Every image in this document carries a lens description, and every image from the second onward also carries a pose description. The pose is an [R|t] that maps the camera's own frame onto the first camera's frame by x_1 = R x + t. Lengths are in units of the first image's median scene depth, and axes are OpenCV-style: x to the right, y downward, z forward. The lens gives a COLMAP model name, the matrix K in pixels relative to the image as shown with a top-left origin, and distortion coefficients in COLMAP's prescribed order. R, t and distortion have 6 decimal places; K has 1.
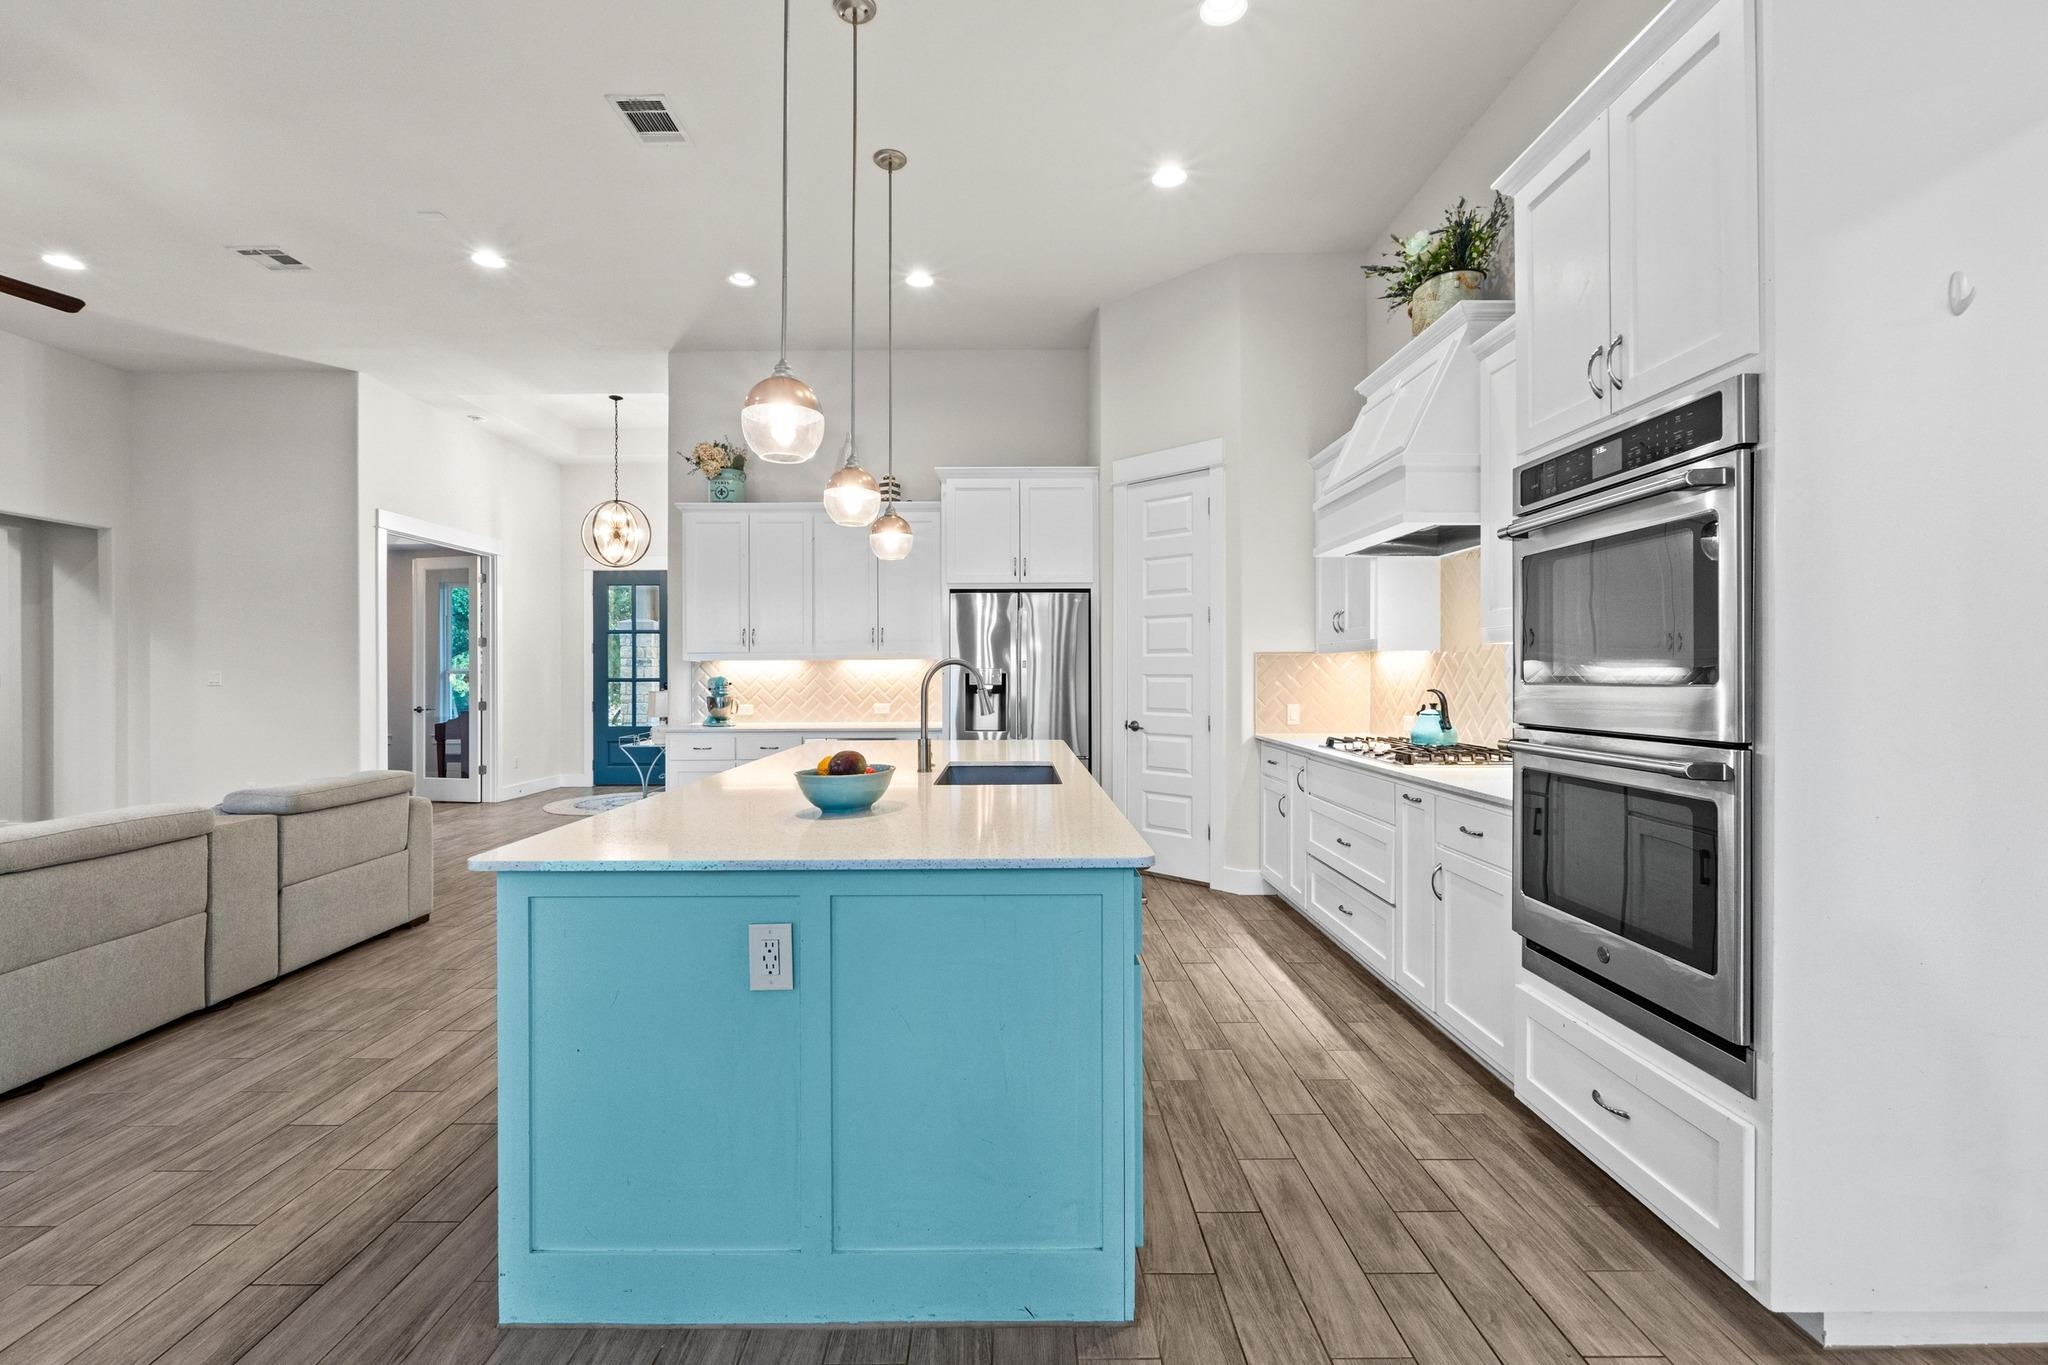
lens RADIAL K [[882.6, 0, 1014.6], [0, 882.6, 672.7], [0, 0, 1]] dist [-0.003166, -0.001059]
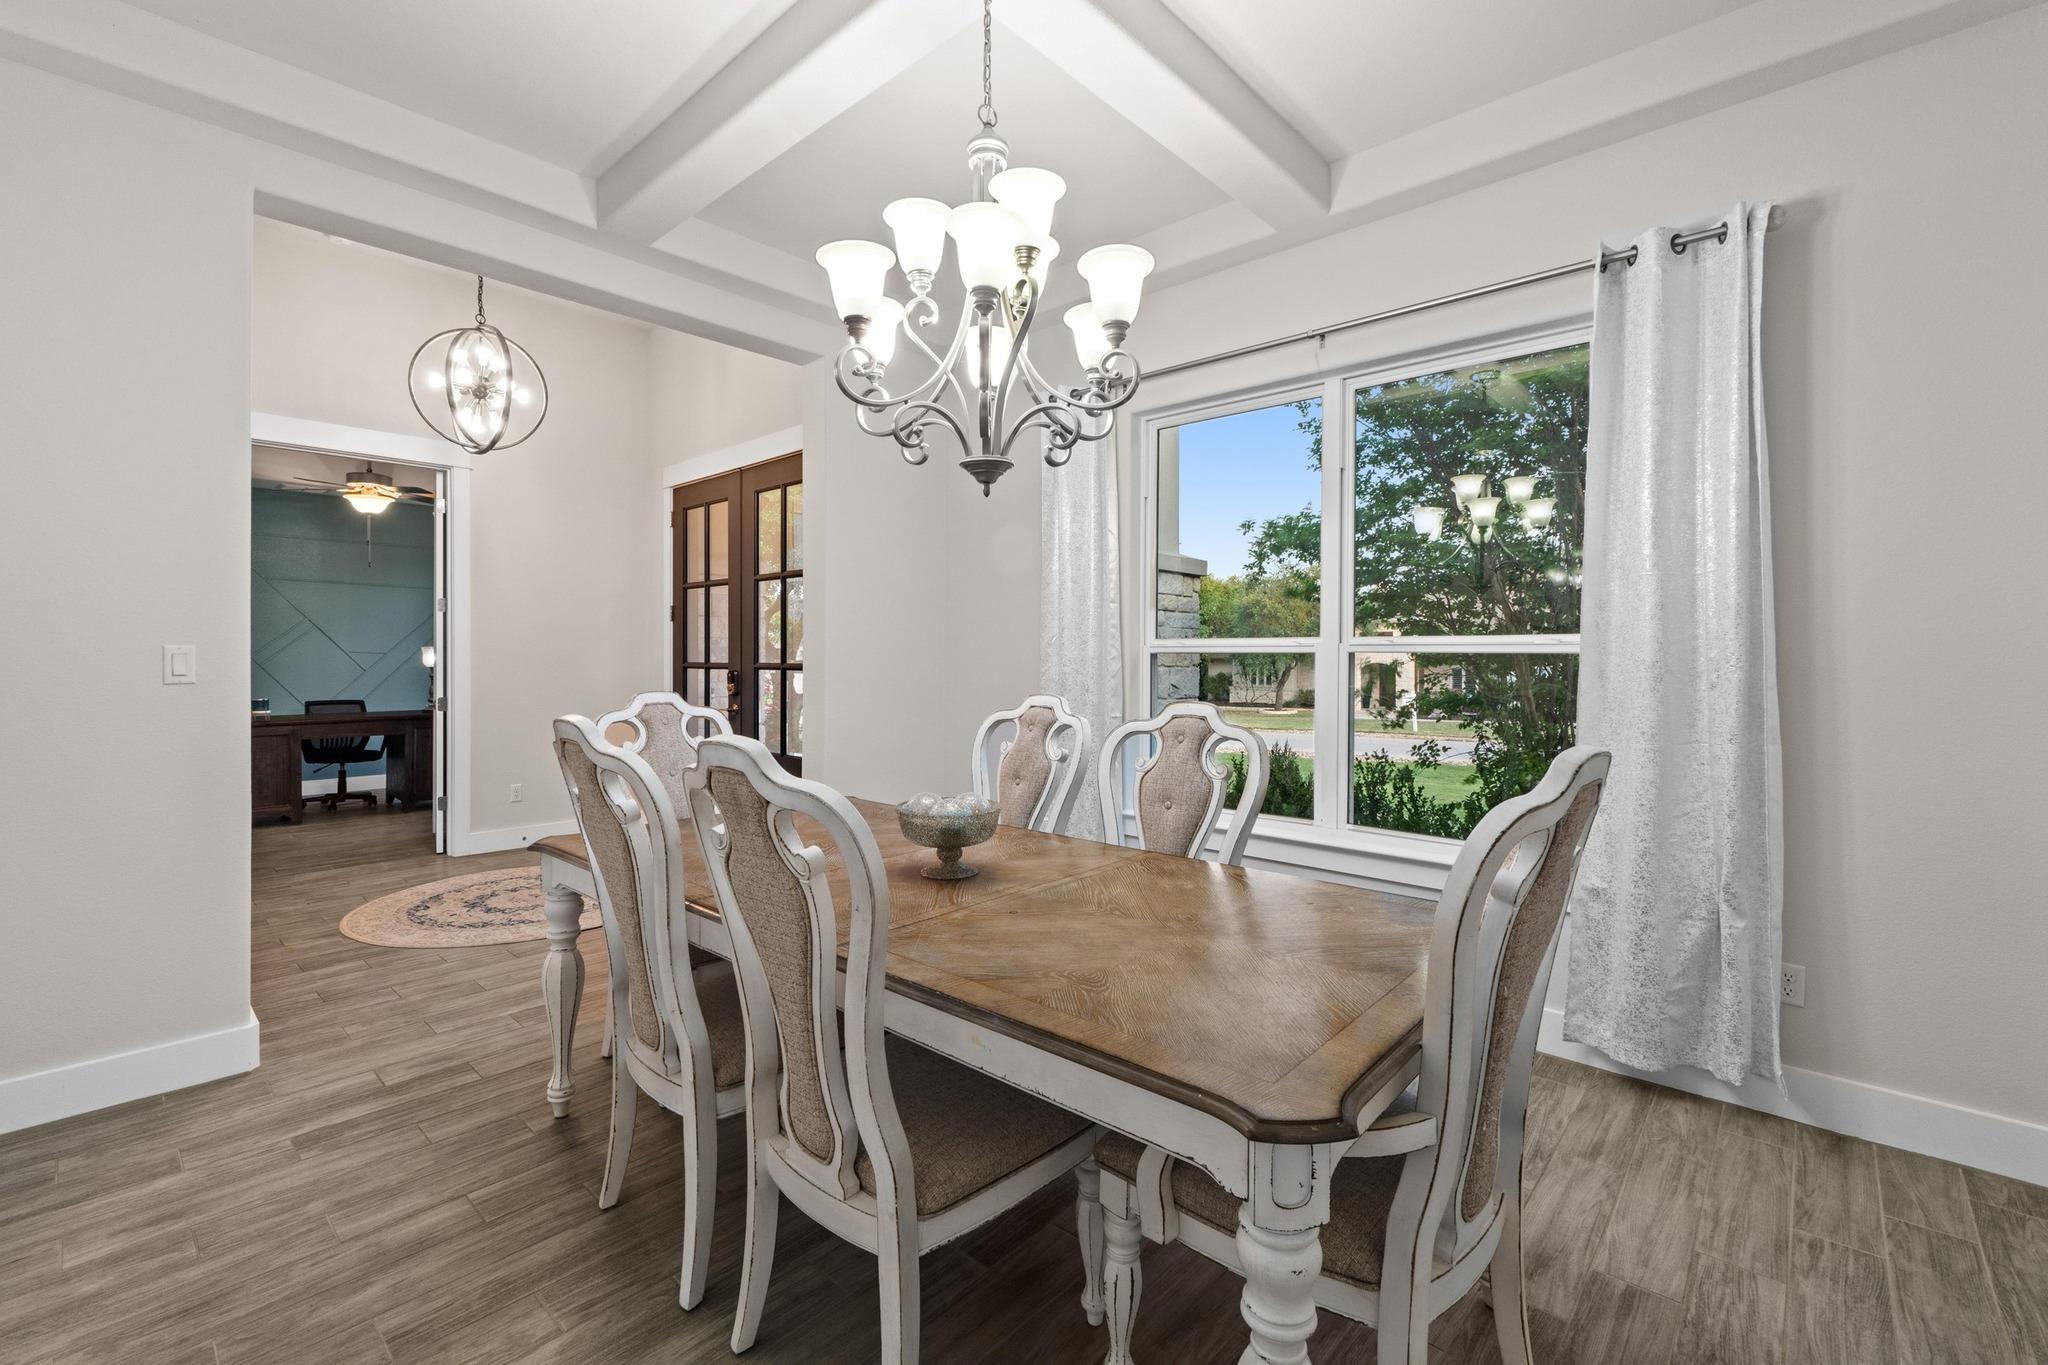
lens RADIAL K [[864.6, 0, 1028.1], [0, 864.6, 660.4], [0, 0, 1]] dist [-0.000006, -0.000082]
pose [[0.735016, 0.009003, -0.677990, 0.216186], [-0.004024, 0.999952, 0.008916, -0.002501], [0.678038, -0.003826, 0.735017, 1.288210]]
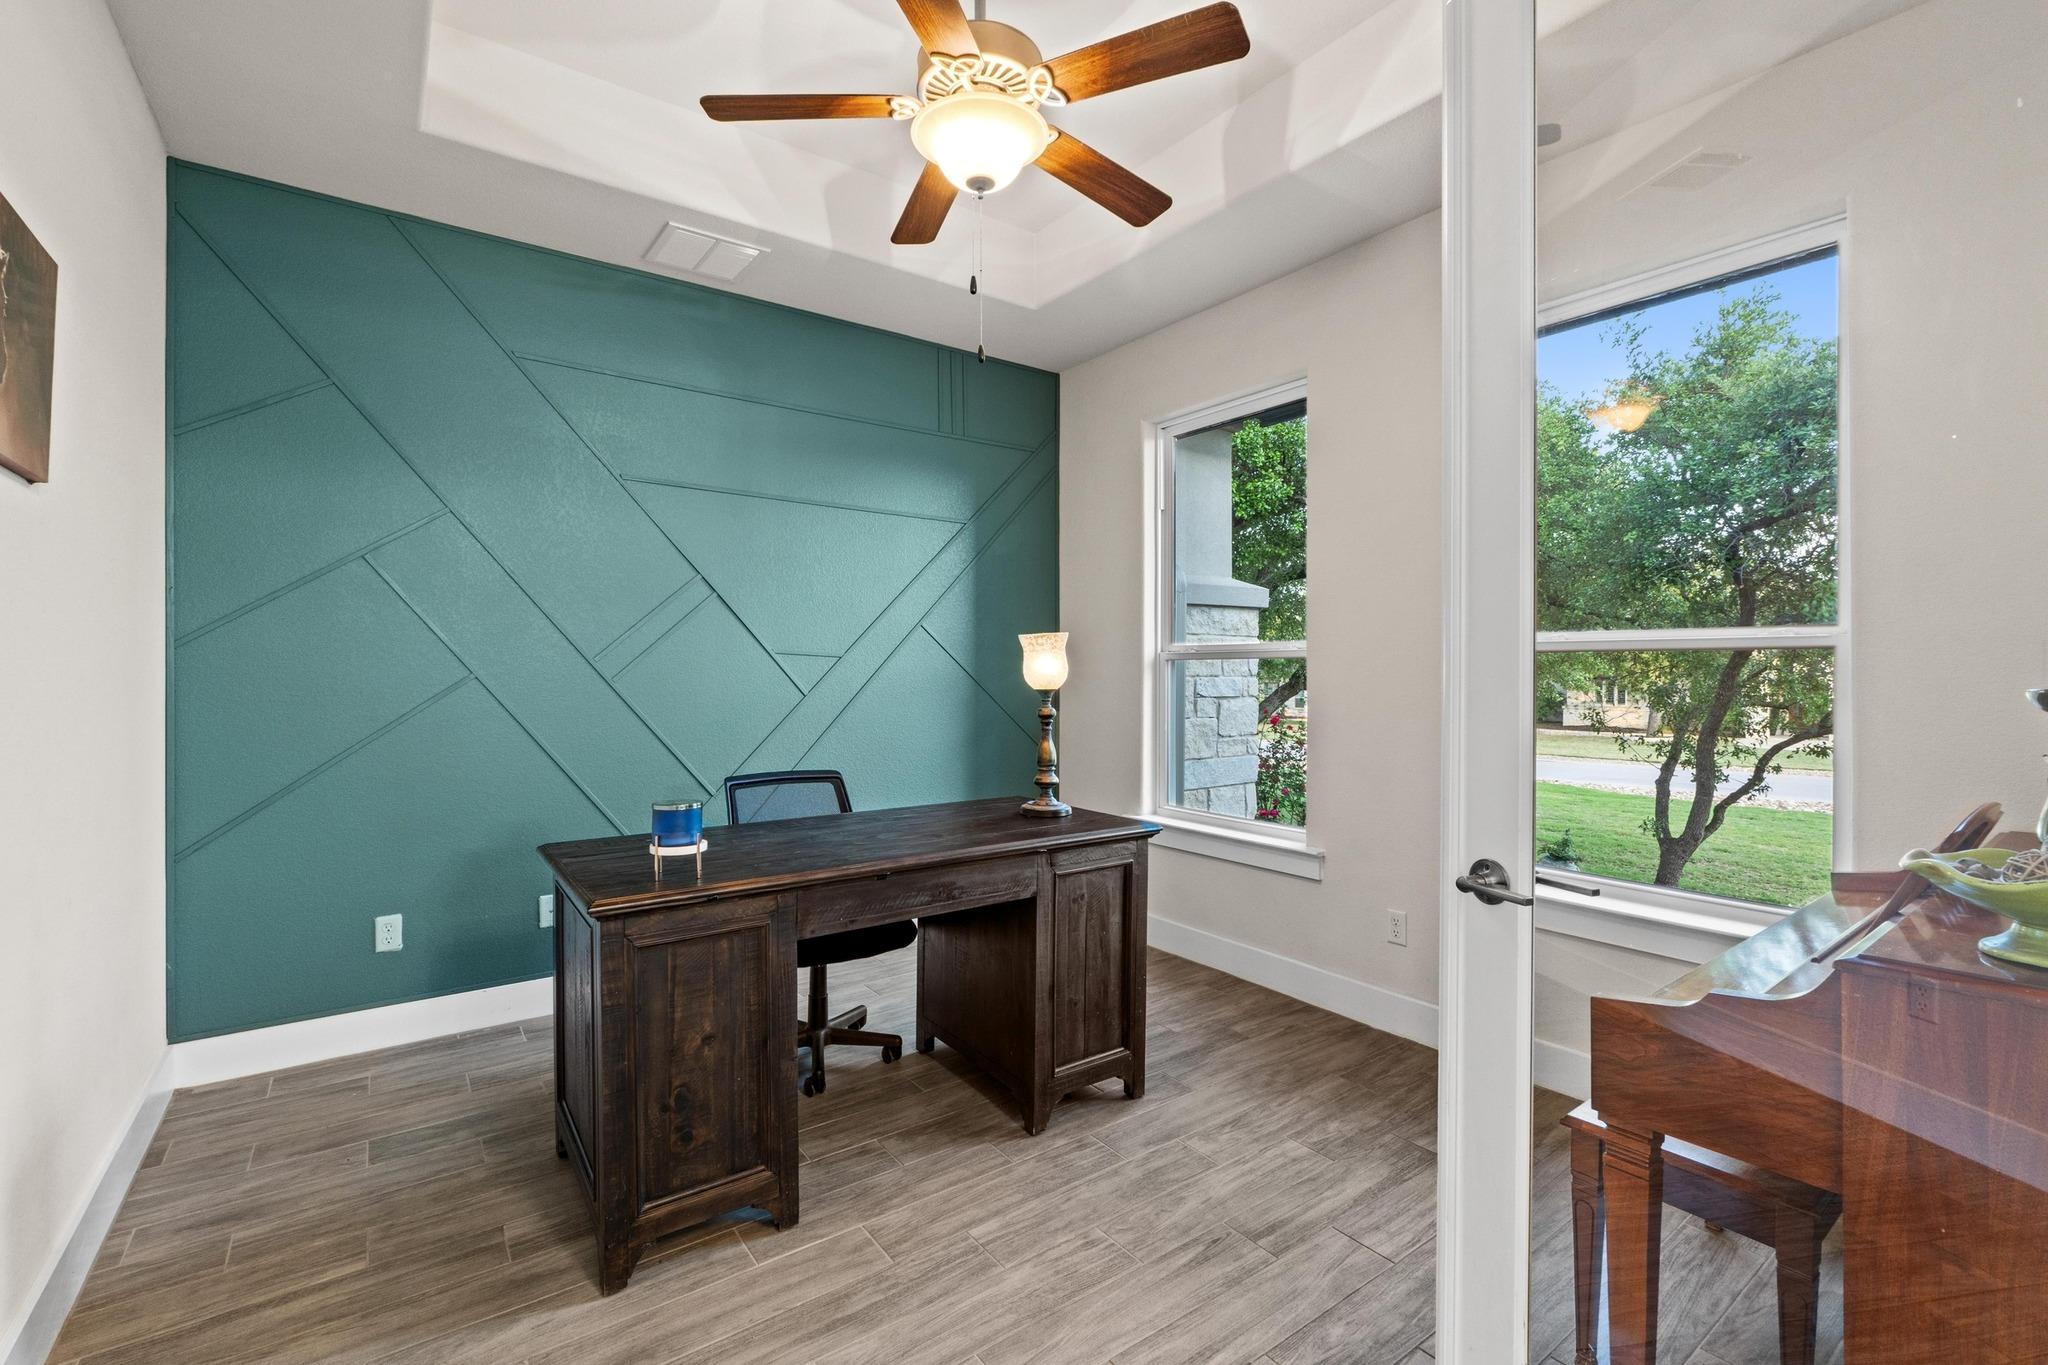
lens RADIAL K [[882.6, 0, 1014.6], [0, 882.6, 672.7], [0, 0, 1]] dist [-0.003166, -0.001059]
pose [[0.586071, 0.008161, -0.810219, -0.946178], [-0.001104, 0.999956, 0.009273, 0.008890], [0.810259, -0.004540, 0.586054, 1.342179]]
